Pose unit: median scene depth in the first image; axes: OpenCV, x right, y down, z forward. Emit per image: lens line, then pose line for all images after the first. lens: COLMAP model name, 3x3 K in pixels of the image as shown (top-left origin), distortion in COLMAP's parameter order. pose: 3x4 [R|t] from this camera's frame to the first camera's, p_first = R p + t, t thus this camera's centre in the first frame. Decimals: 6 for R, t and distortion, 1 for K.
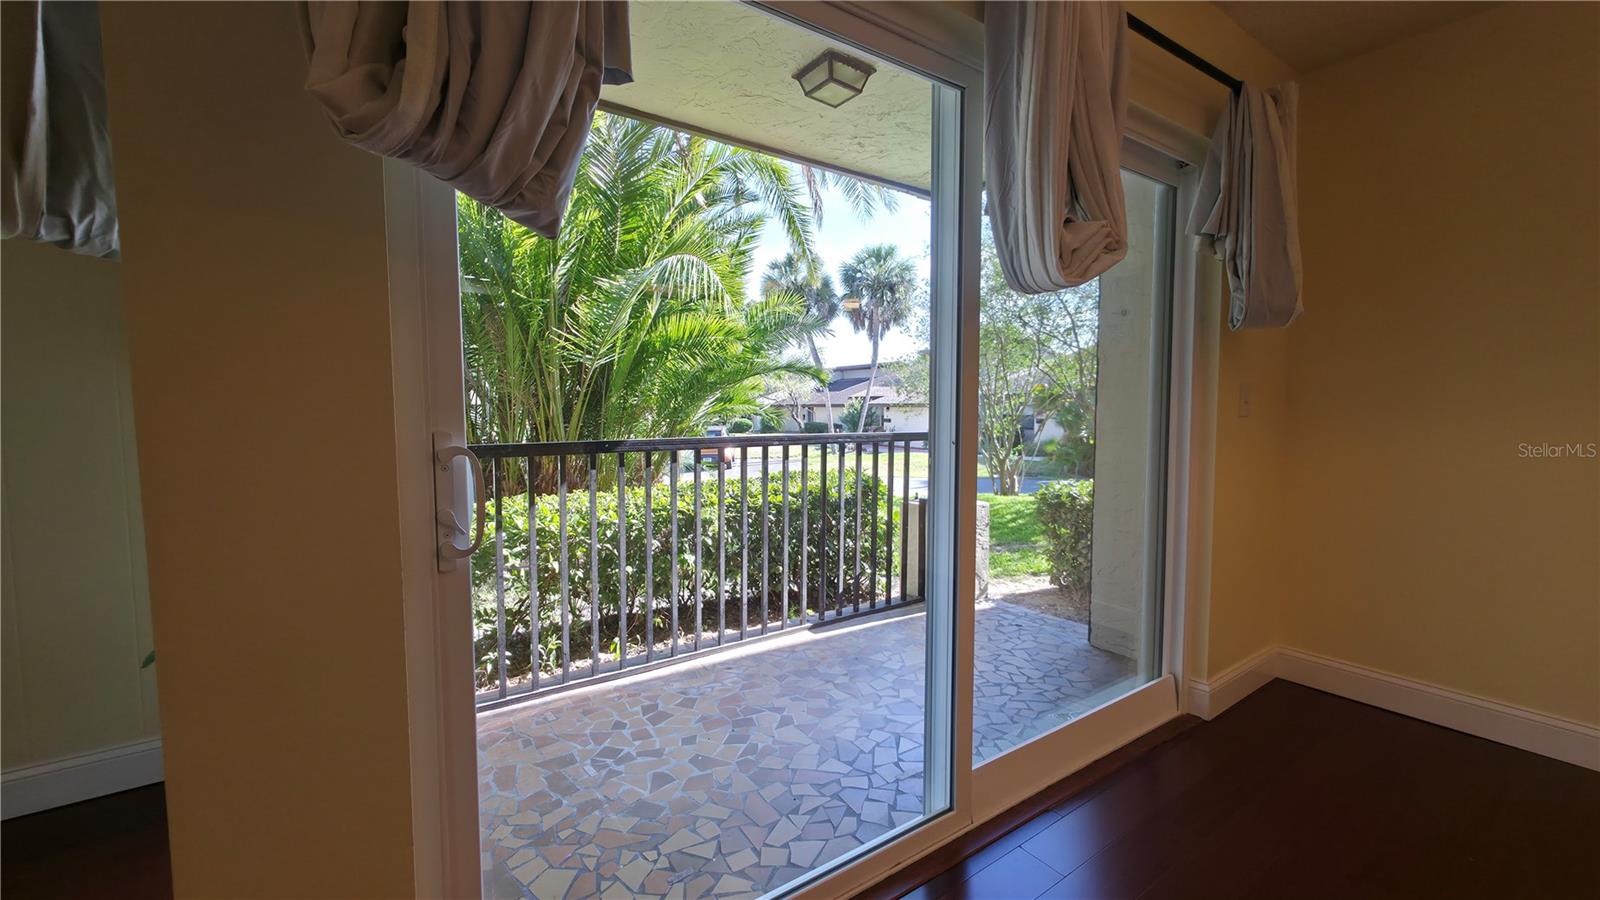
lens RADIAL K [[635.2, 0, 797.8], [0, 635.2, 452.0], [0, 0, 1]] dist [-0.000899, 0.000057]
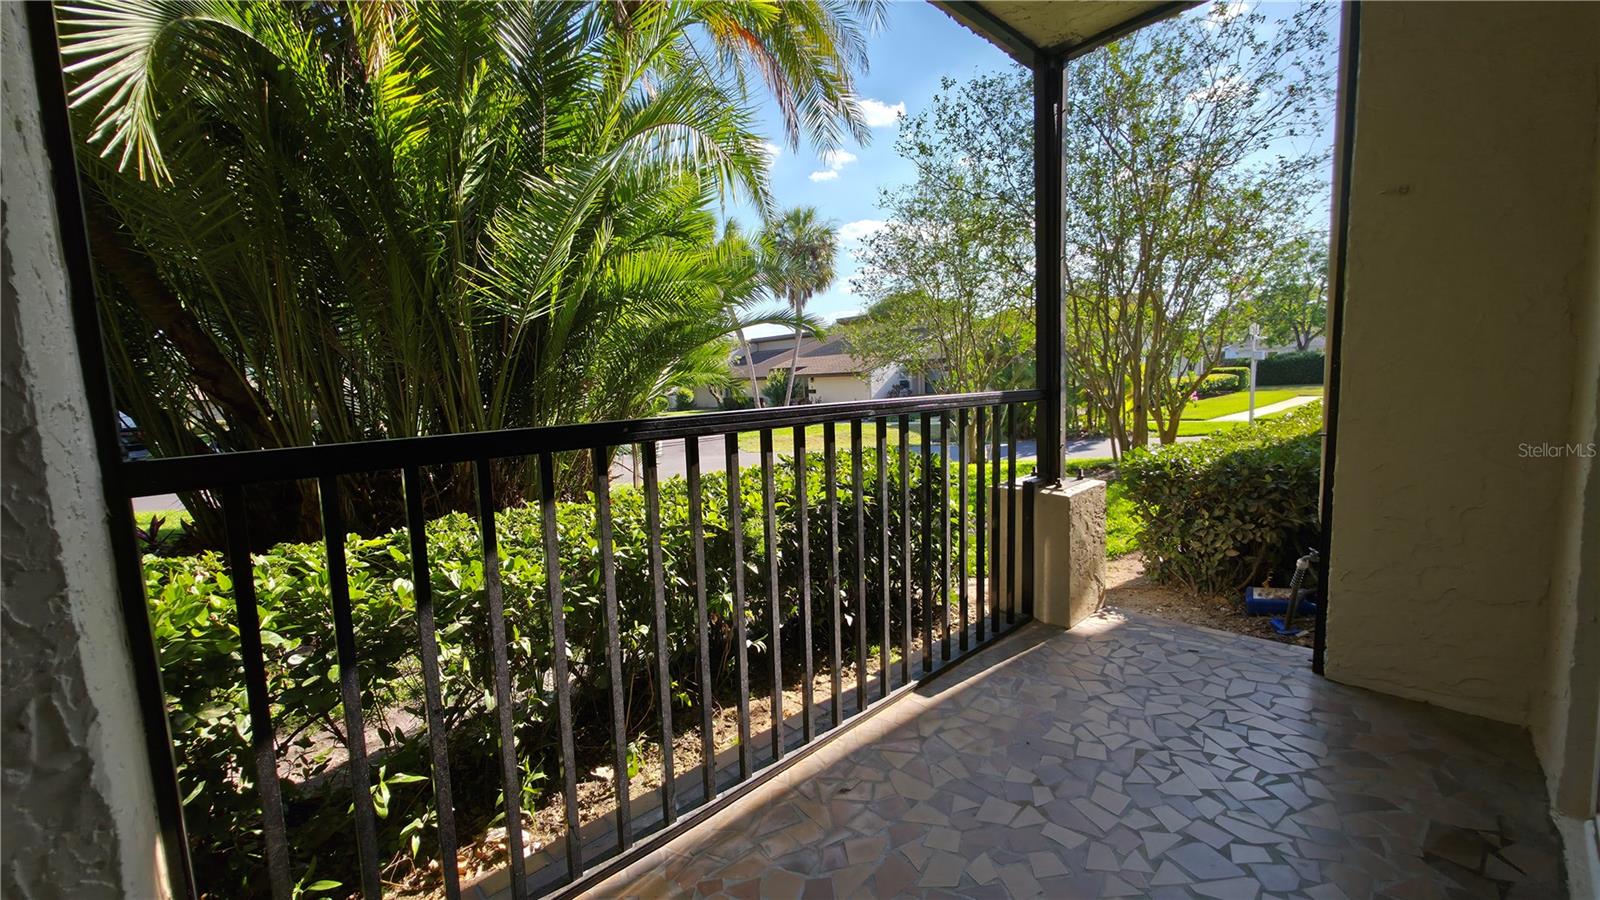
lens RADIAL K [[635.2, 0, 797.8], [0, 635.2, 452.0], [0, 0, 1]] dist [-0.000899, 0.000057]
pose [[0.988962, -0.053937, 0.138005, -0.112311], [0.048396, 0.997894, 0.043200, -0.003196], [-0.140045, -0.036045, 0.989489, 0.219731]]
